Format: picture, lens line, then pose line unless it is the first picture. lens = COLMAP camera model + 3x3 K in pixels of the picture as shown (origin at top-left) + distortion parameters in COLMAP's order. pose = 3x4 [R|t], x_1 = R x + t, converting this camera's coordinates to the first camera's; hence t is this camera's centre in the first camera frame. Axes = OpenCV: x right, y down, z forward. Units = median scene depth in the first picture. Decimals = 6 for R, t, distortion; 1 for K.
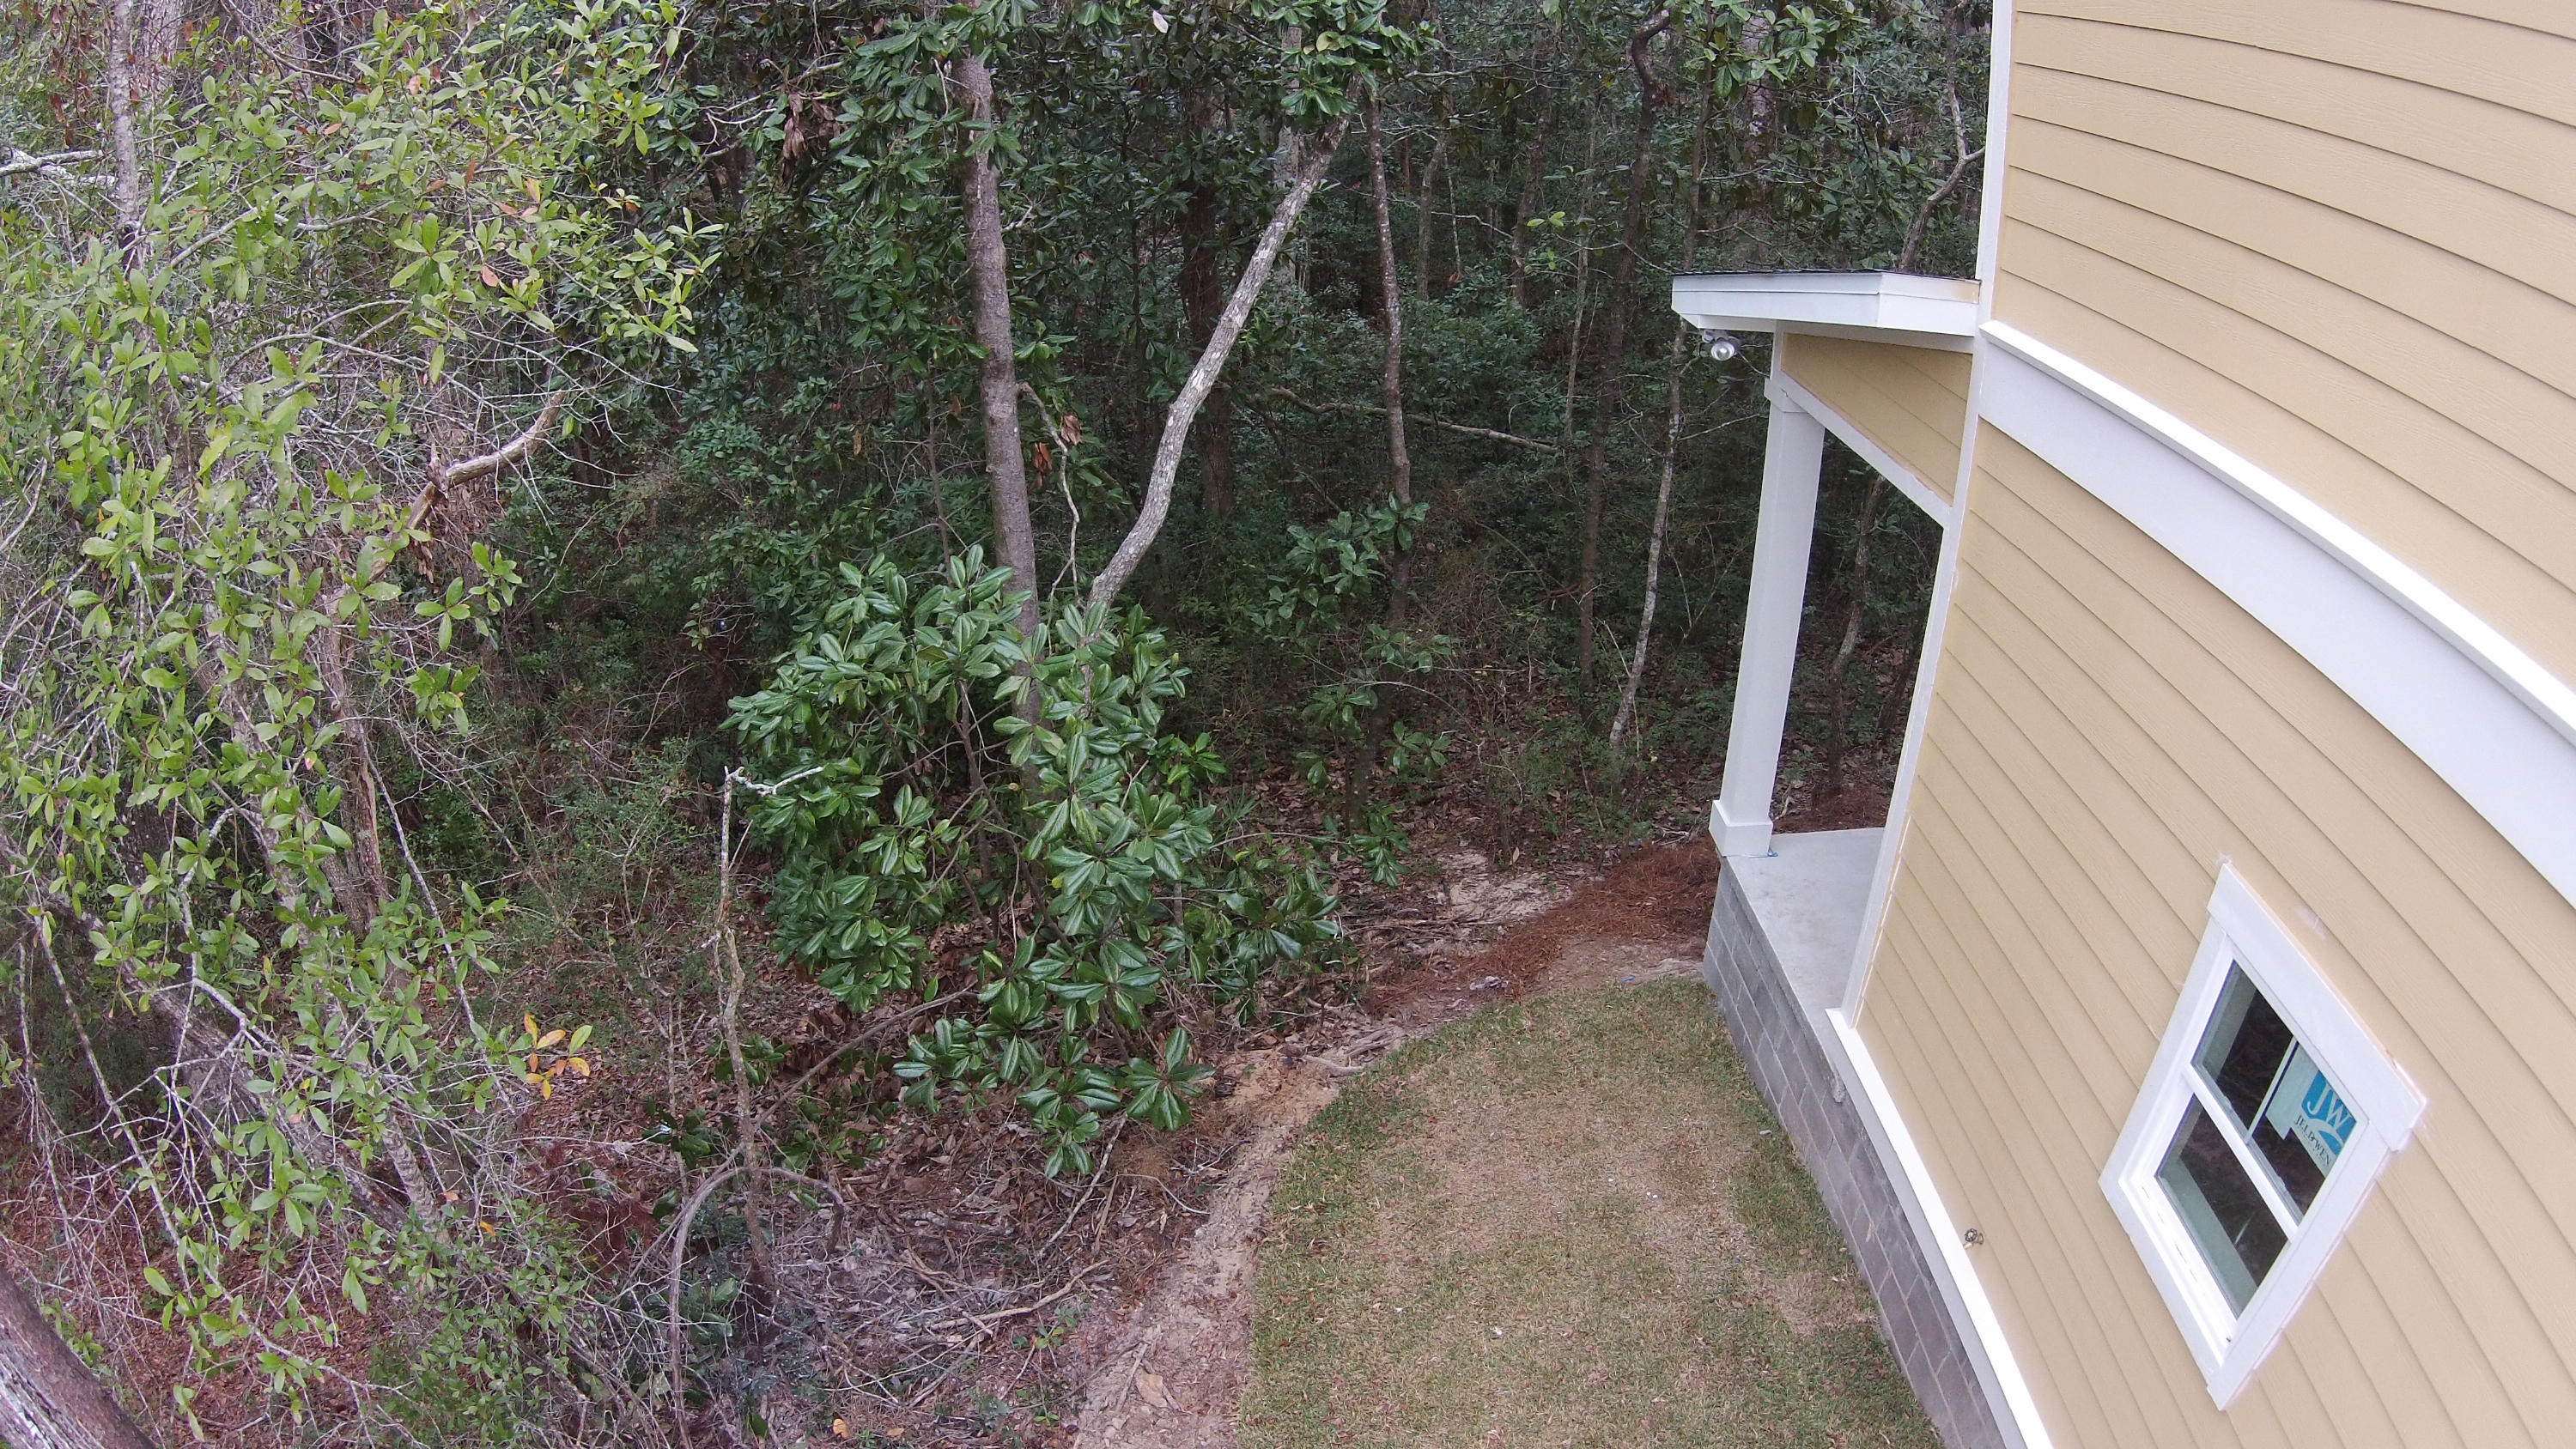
lens RADIAL K [[1441.2, 0, 1298.6], [0, 1441.2, 722.0], [0, 0, 1]] dist [-0.354775, 0.122121]
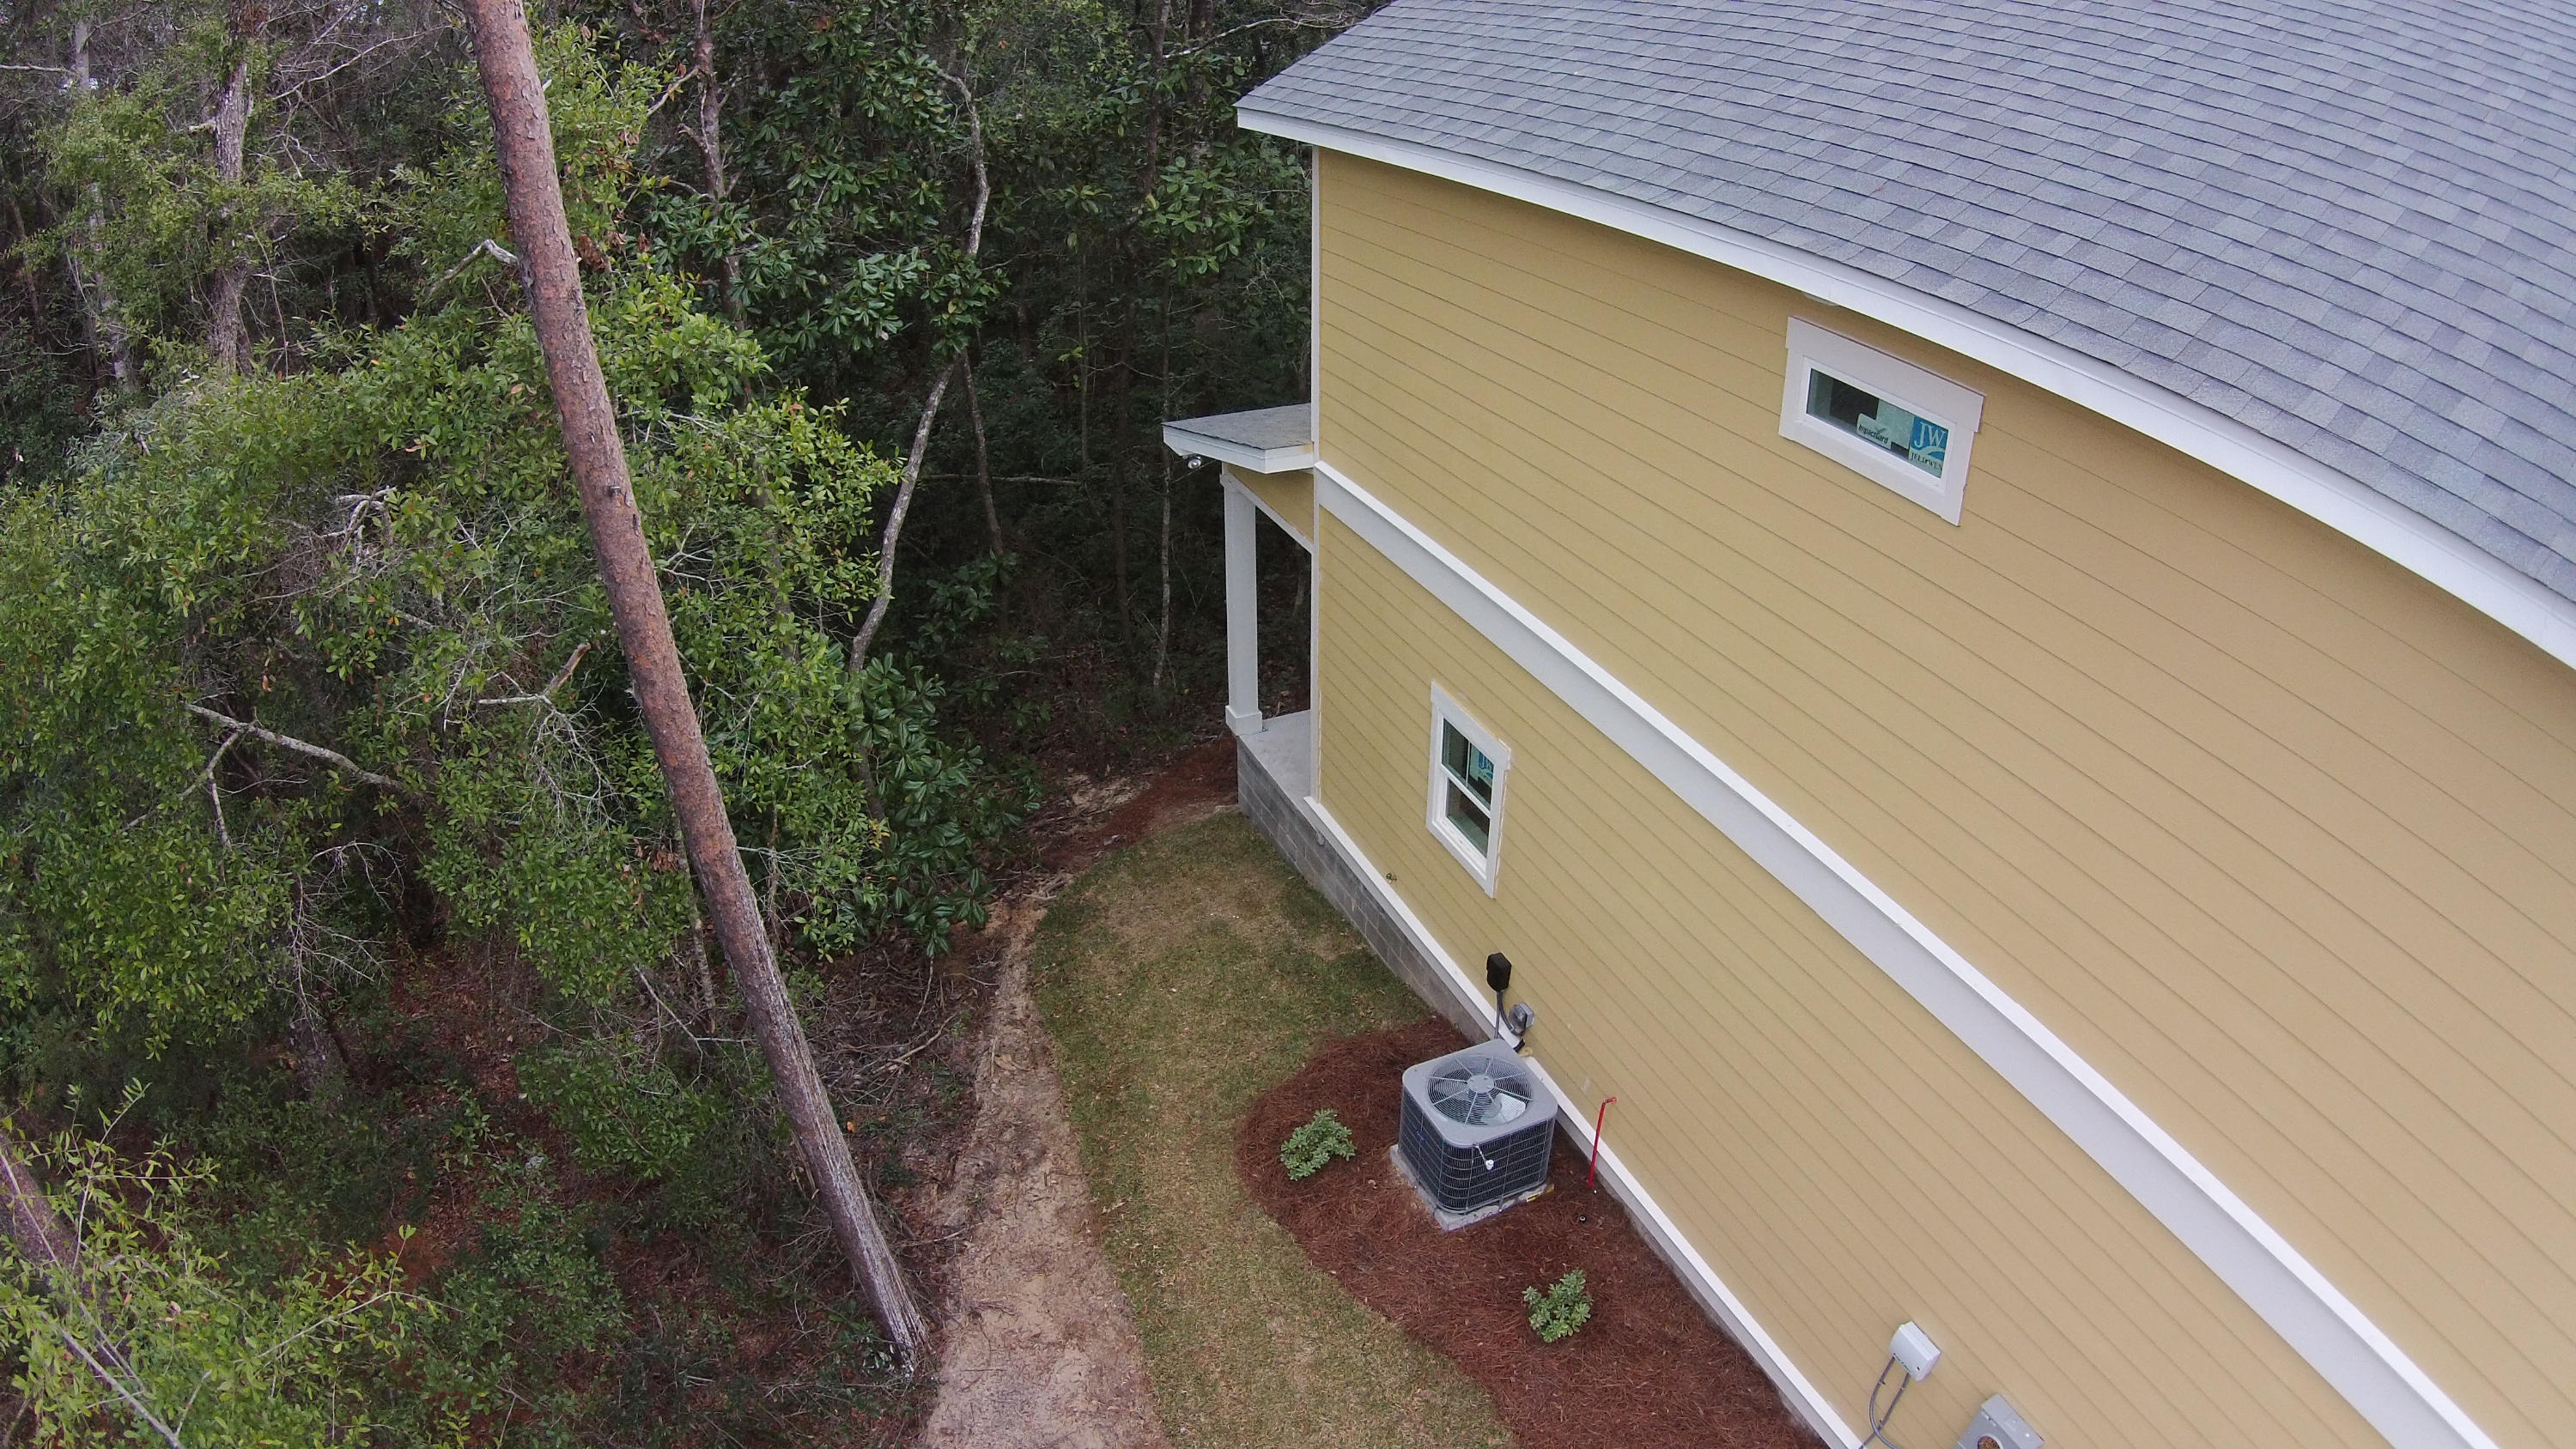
lens RADIAL K [[1441.2, 0, 1298.6], [0, 1441.2, 722.0], [0, 0, 1]] dist [-0.354775, 0.122121]
pose [[0.930728, -0.172799, 0.322315, -0.221297], [0.165689, 0.984930, 0.049589, 0.001410], [-0.326026, 0.007250, 0.945333, -0.801264]]
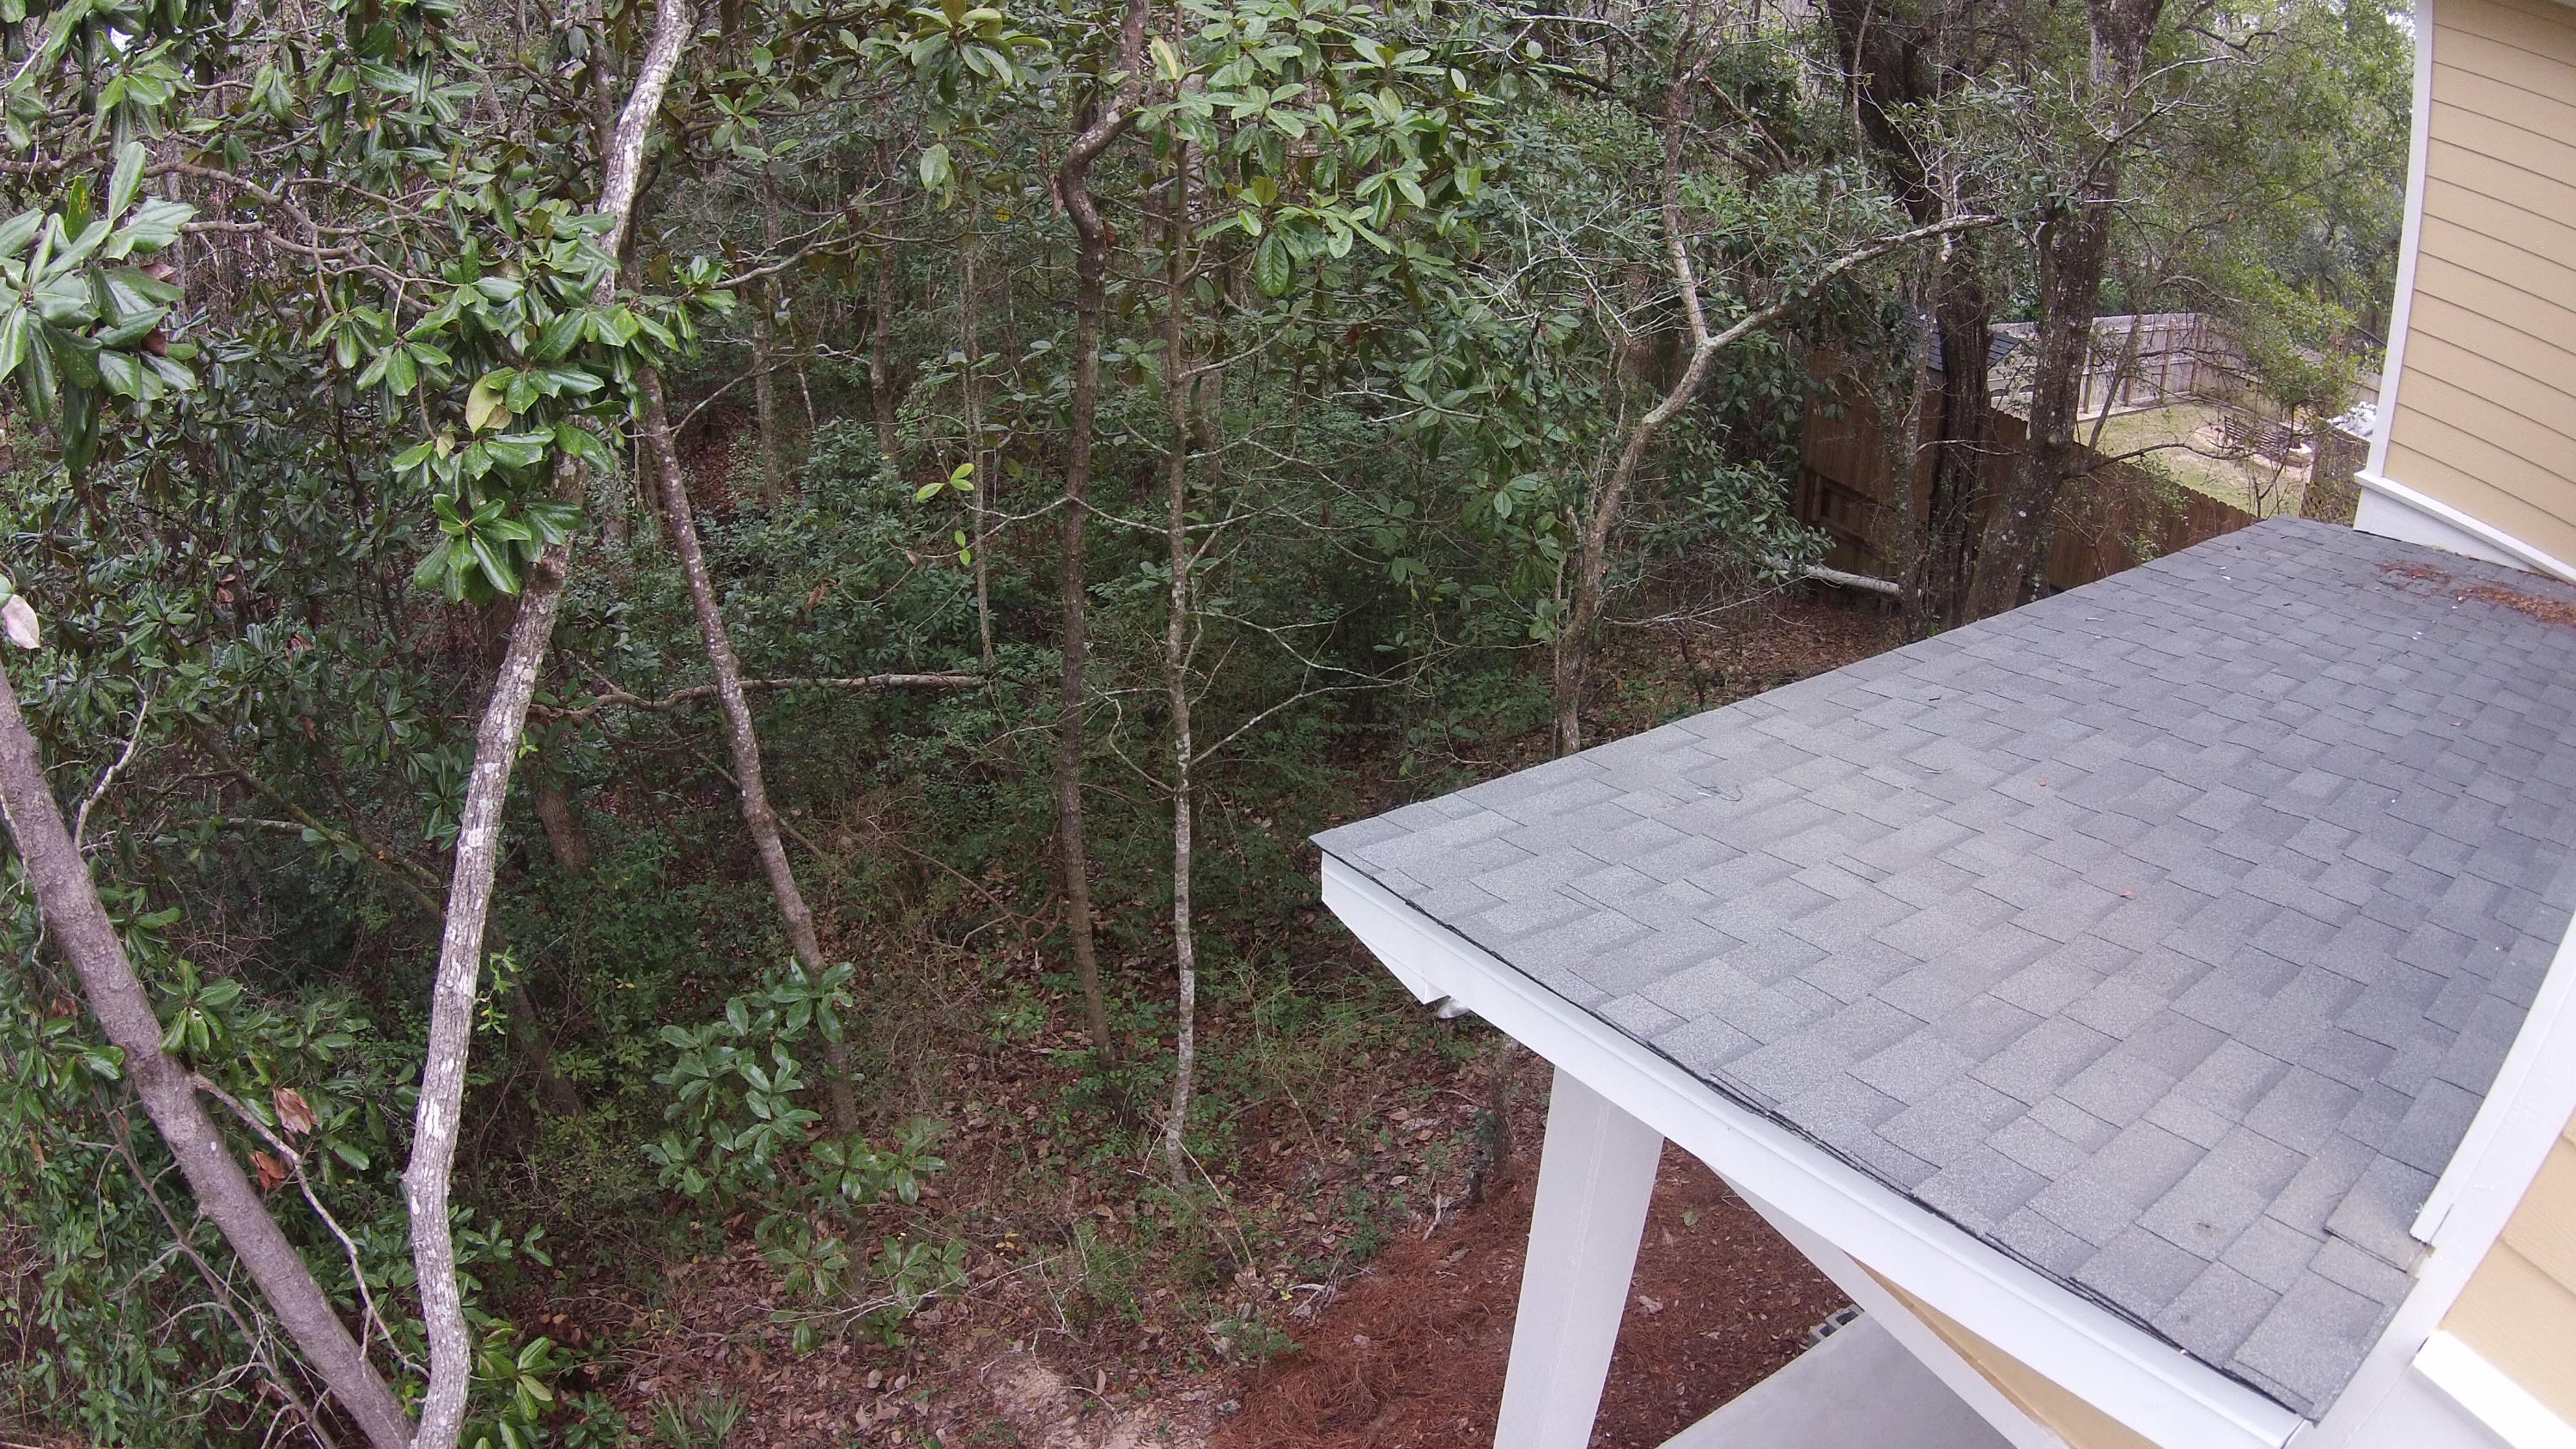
lens RADIAL K [[1441.2, 0, 1298.6], [0, 1441.2, 722.0], [0, 0, 1]] dist [-0.354775, 0.122121]
pose [[0.897382, -0.206575, 0.389913, 0.080198], [0.210333, 0.977054, 0.033561, -0.359252], [-0.387899, 0.051895, 0.920240, 0.507469]]
